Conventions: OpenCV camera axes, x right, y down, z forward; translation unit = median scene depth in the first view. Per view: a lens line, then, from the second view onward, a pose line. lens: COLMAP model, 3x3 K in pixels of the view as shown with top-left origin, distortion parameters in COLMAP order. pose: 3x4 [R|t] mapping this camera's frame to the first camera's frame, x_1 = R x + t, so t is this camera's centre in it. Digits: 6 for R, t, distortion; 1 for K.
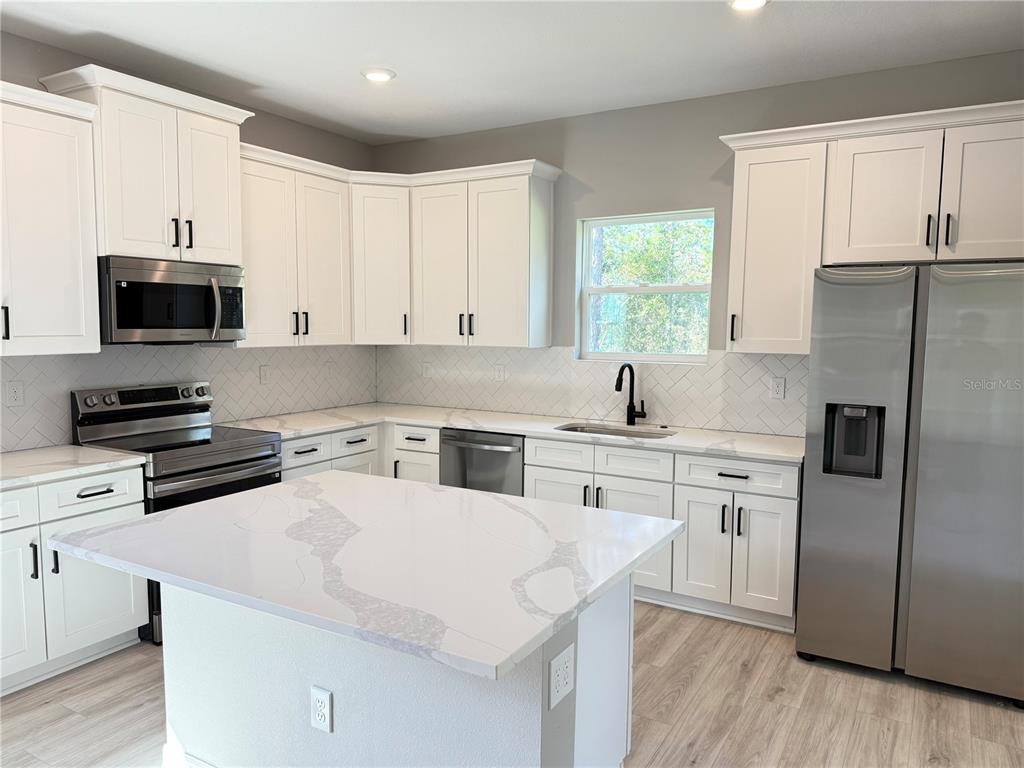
lens RADIAL K [[724.1, 0, 512.7], [0, 724.1, 387.9], [0, 0, 1]] dist [0.067188, -0.090275]
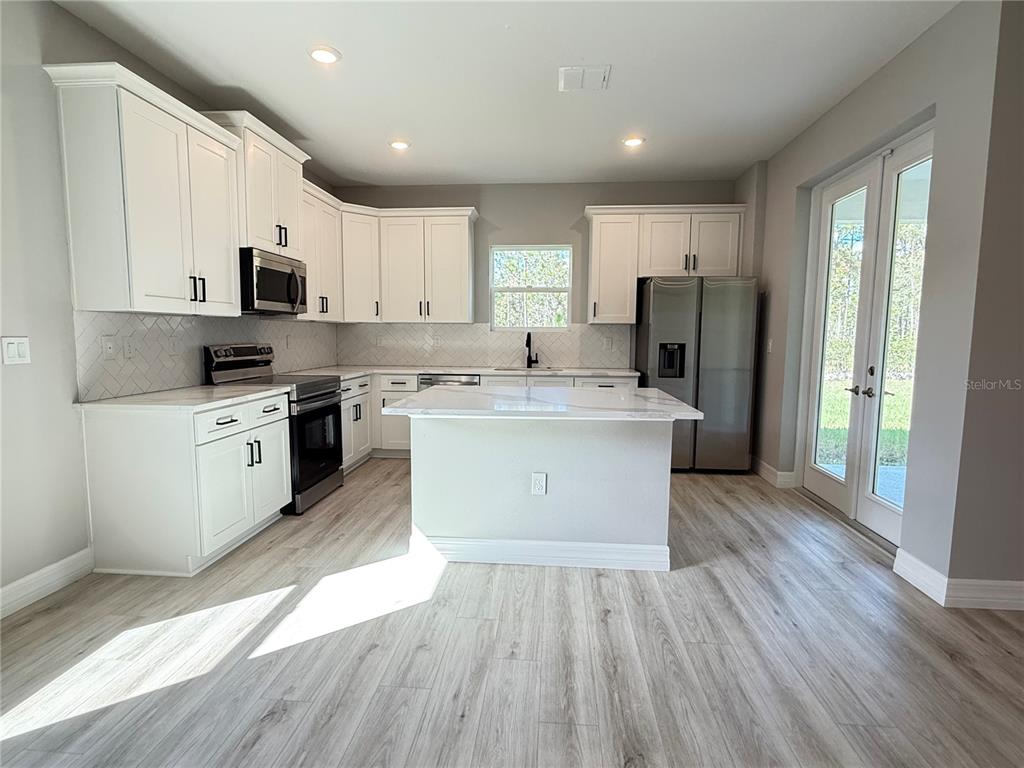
lens RADIAL K [[540.1, 0, 512.2], [0, 540.1, 385.9], [0, 0, 1]] dist [0.000782, 0.000565]
pose [[0.896089, -0.043814, 0.441706, -0.512275], [0.040163, 0.999038, 0.017619, 0.080497], [-0.442053, 0.001952, 0.896987, -0.146672]]
